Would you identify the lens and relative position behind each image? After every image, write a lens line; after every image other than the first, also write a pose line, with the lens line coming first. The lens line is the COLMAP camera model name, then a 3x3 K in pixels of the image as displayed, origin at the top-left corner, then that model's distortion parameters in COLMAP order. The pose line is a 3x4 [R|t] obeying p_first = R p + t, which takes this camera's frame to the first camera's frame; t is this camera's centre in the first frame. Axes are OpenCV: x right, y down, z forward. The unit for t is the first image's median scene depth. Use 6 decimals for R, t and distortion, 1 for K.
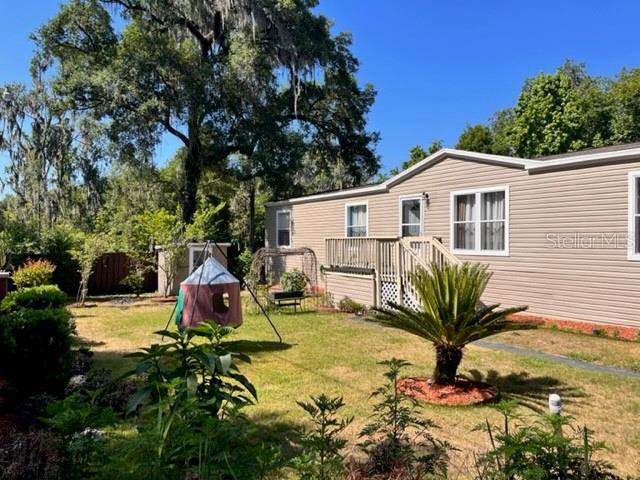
lens RADIAL K [[486.5, 0, 316.7], [0, 486.5, 238.3], [0, 0, 1]] dist [0.069269, -0.094174]
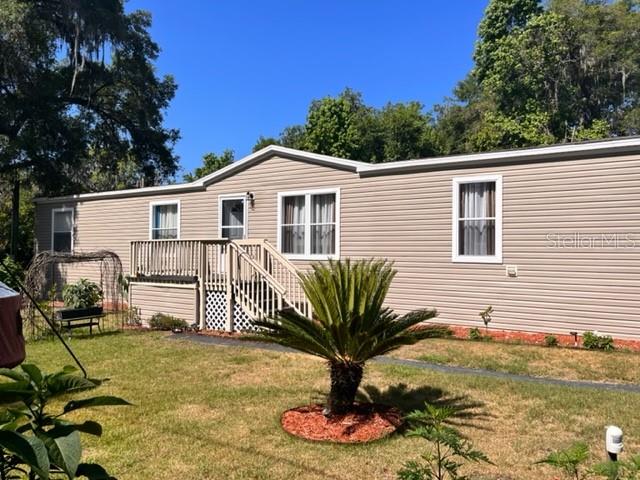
lens RADIAL K [[486.5, 0, 320.1], [0, 486.5, 239.8], [0, 0, 1]] dist [0.069269, -0.094174]
pose [[0.903427, 0.014599, 0.428493, -0.050118], [-0.005917, 0.999749, -0.021585, 0.014908], [-0.428701, 0.016965, 0.903287, 0.126750]]
